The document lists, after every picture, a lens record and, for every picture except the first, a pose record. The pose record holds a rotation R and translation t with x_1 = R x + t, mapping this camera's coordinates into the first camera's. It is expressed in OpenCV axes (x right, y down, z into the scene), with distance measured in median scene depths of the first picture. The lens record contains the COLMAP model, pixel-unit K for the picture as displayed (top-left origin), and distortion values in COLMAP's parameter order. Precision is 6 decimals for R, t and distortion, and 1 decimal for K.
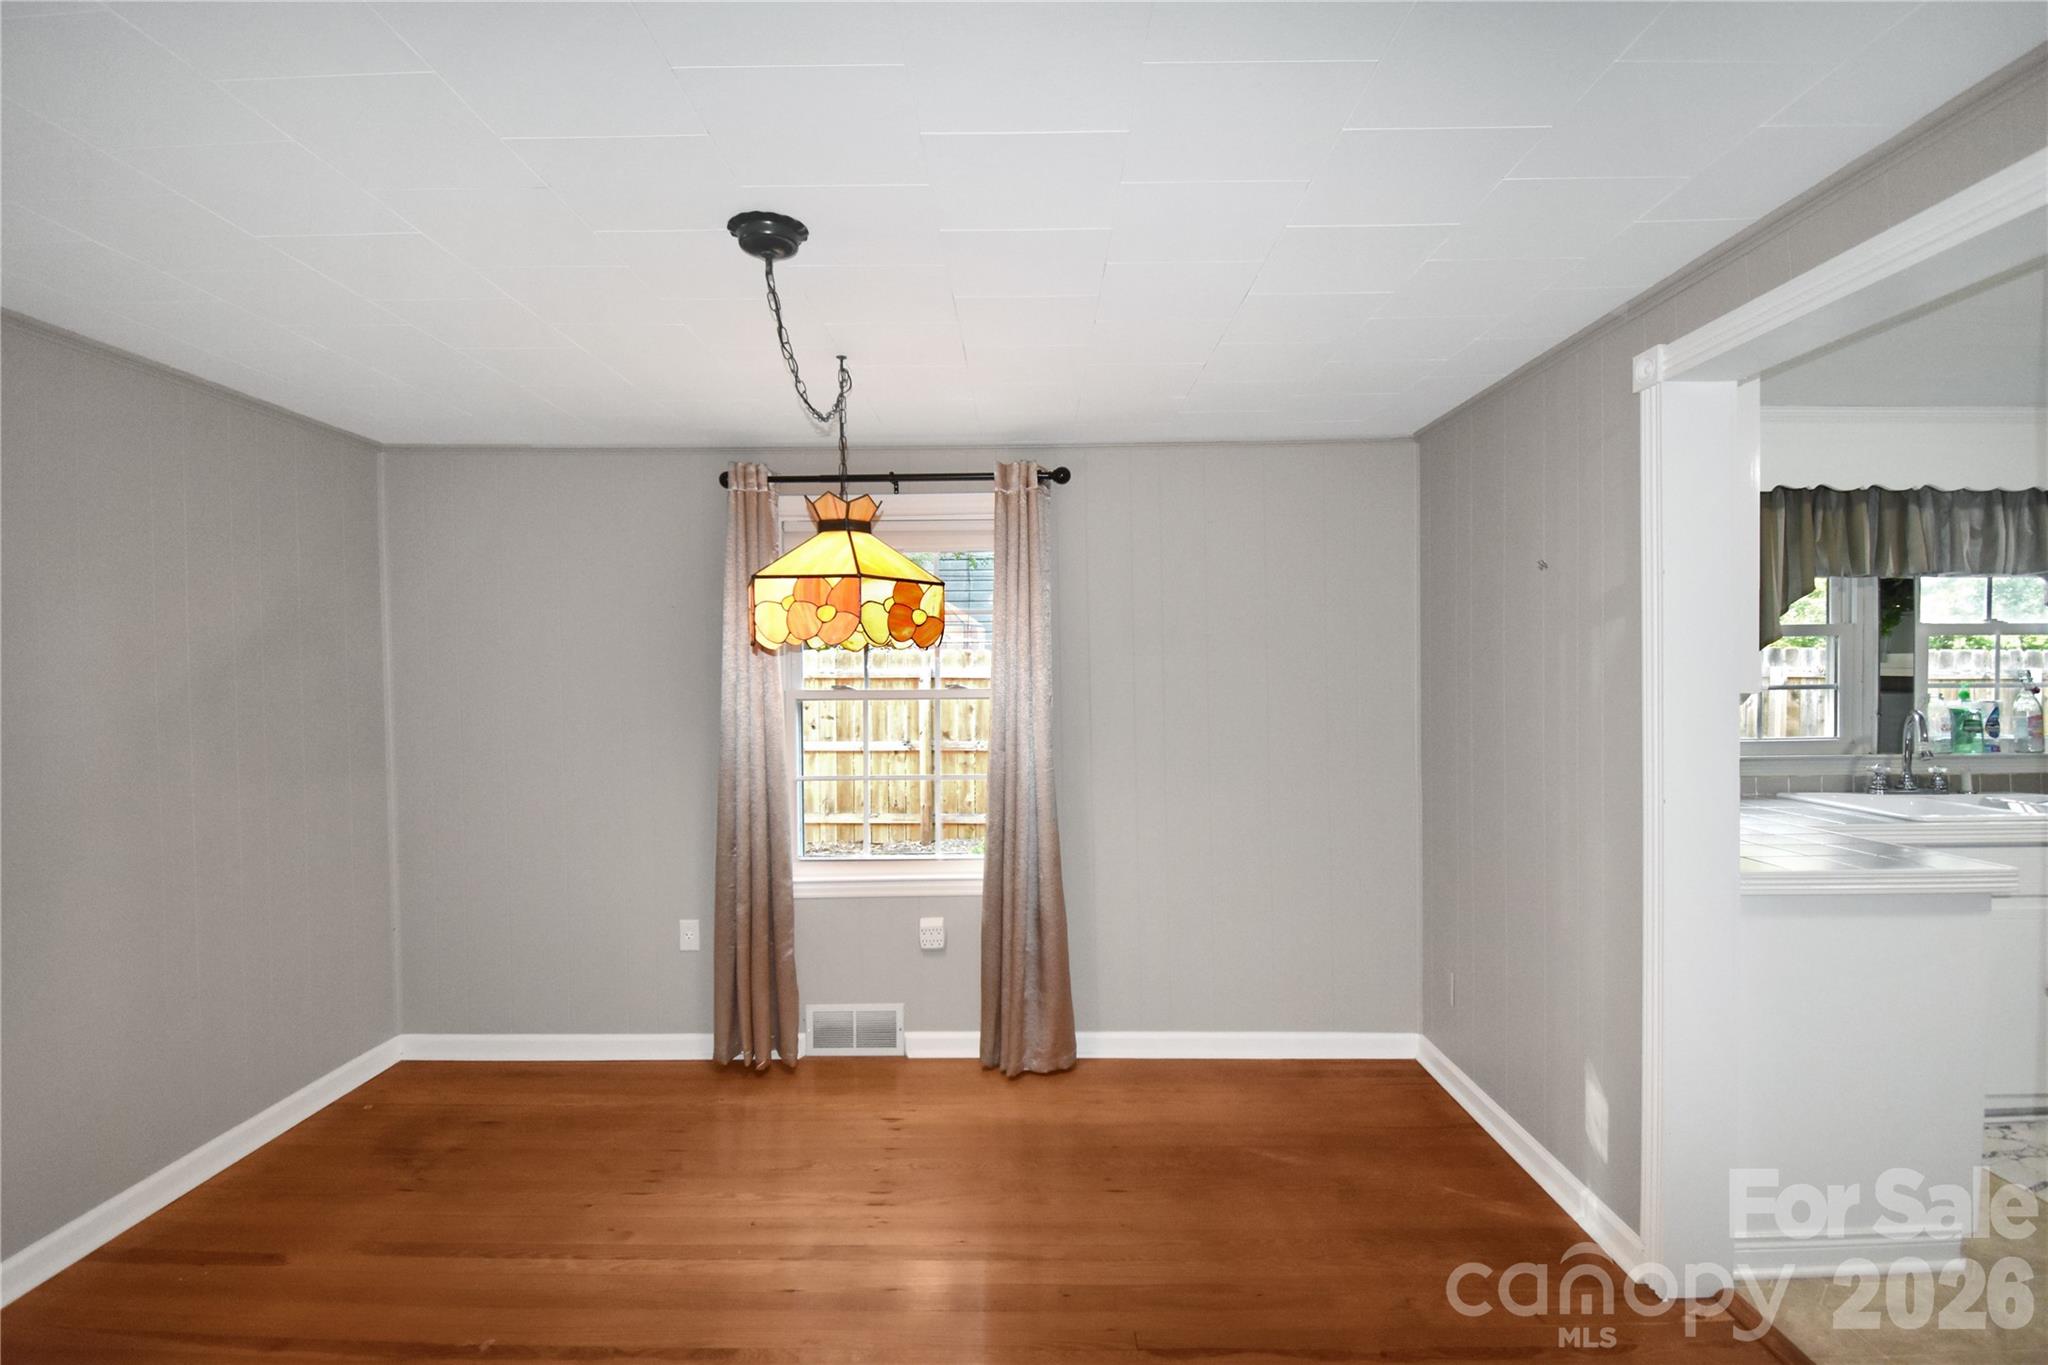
lens RADIAL K [[888.4, 0, 1024.0], [0, 888.4, 682.5], [0, 0, 1]] dist [0.001624, 0.000006]
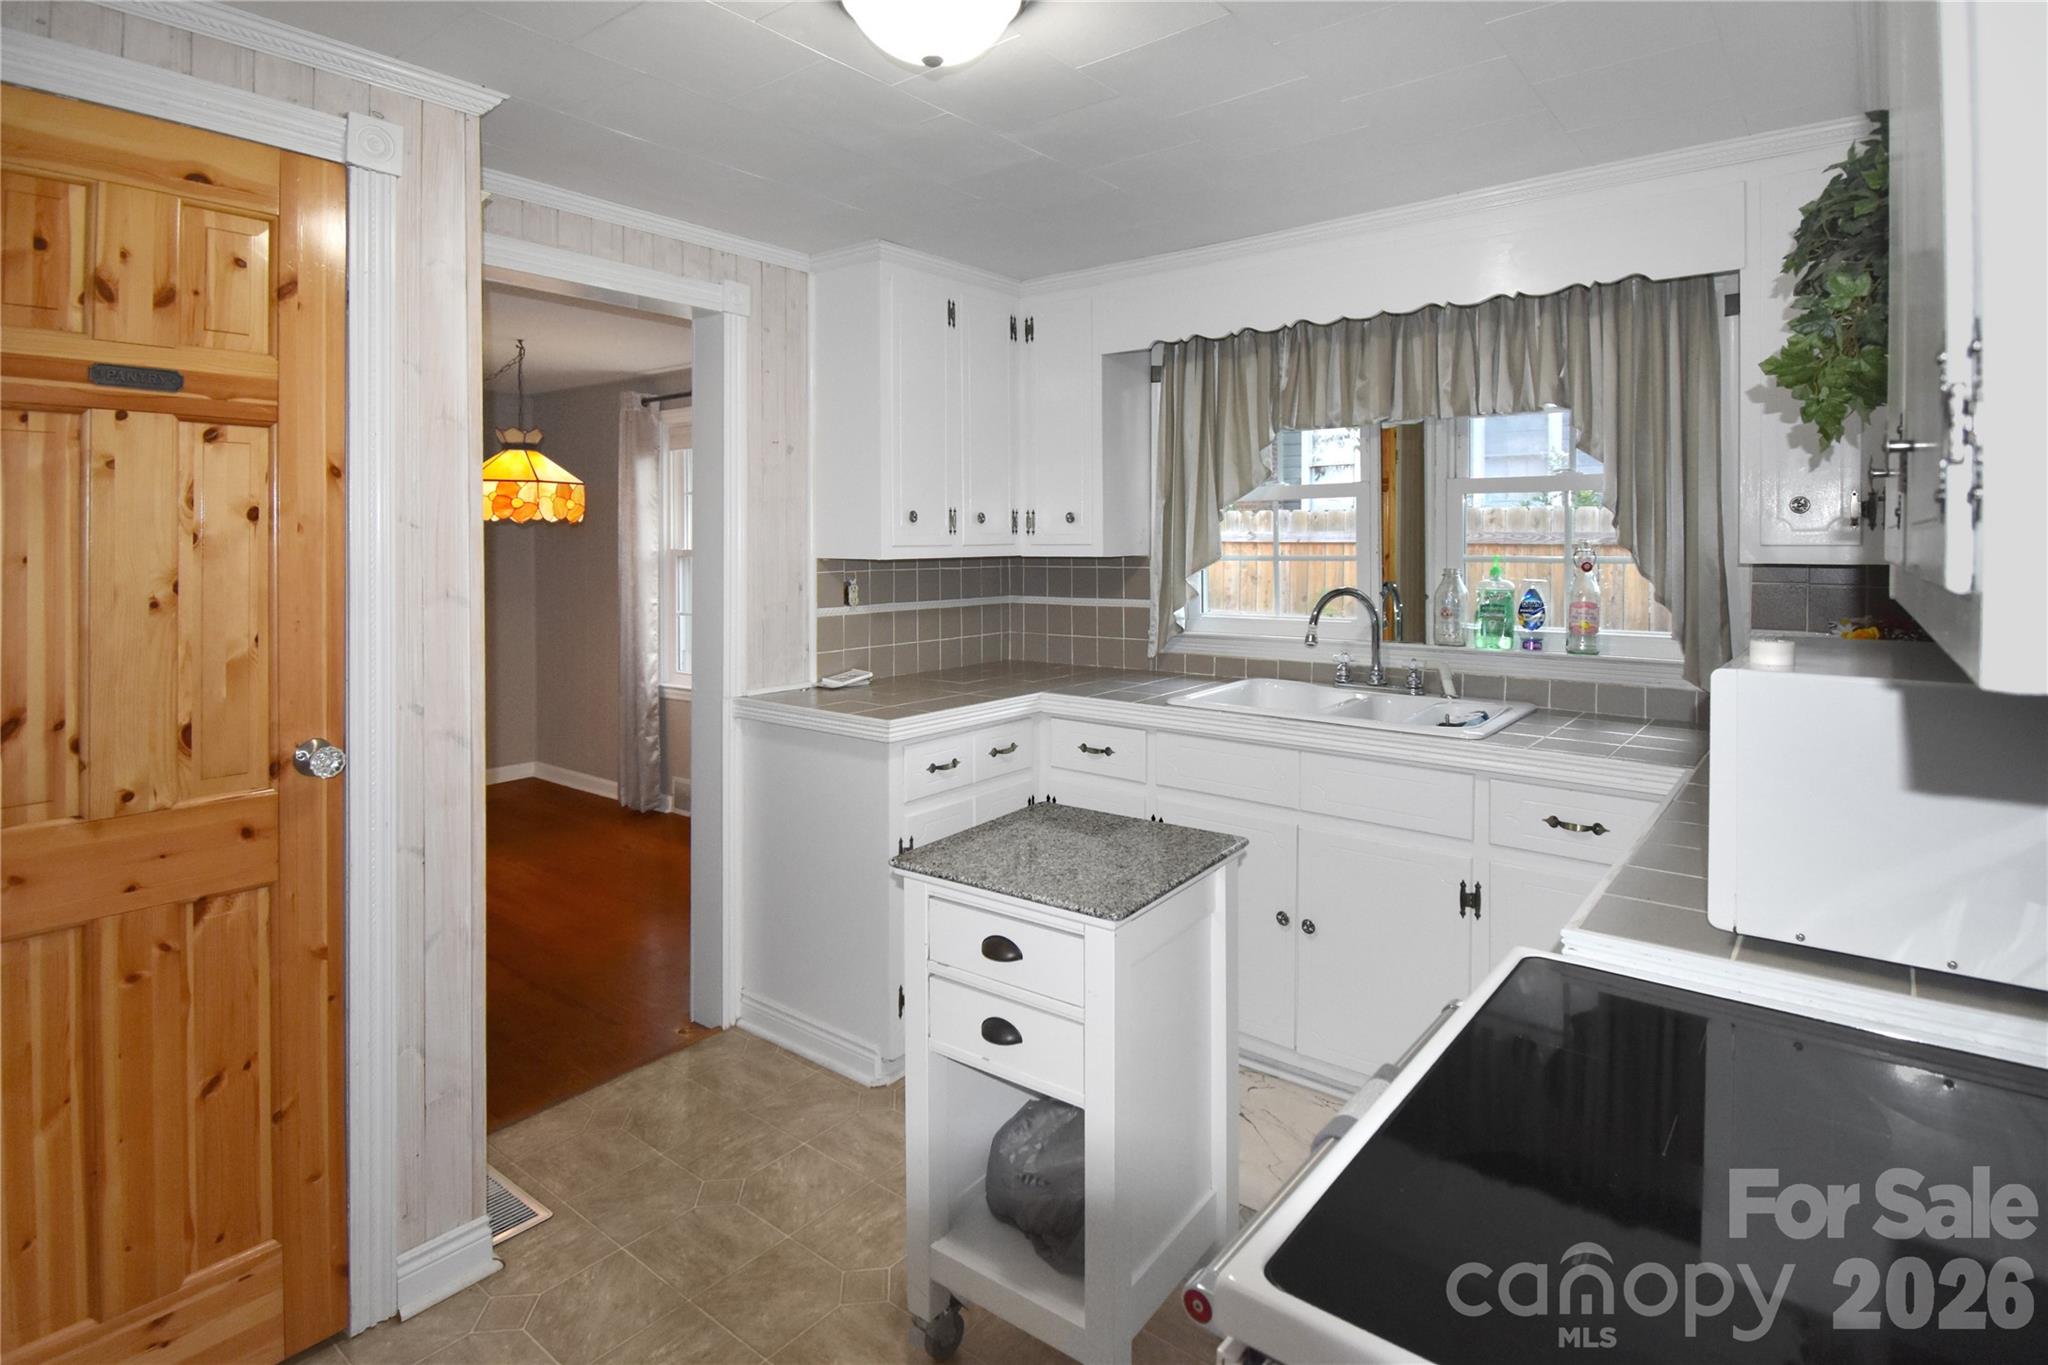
lens RADIAL K [[1069.2, 0, 1023.7], [0, 1069.2, 536.9], [0, 0, 1]] dist [0.001250, -0.000014]
pose [[0.788113, 0.005146, -0.615509, 1.429377], [-0.006566, 0.999978, -0.000047, -0.014370], [0.615496, 0.004078, 0.788130, 0.030780]]
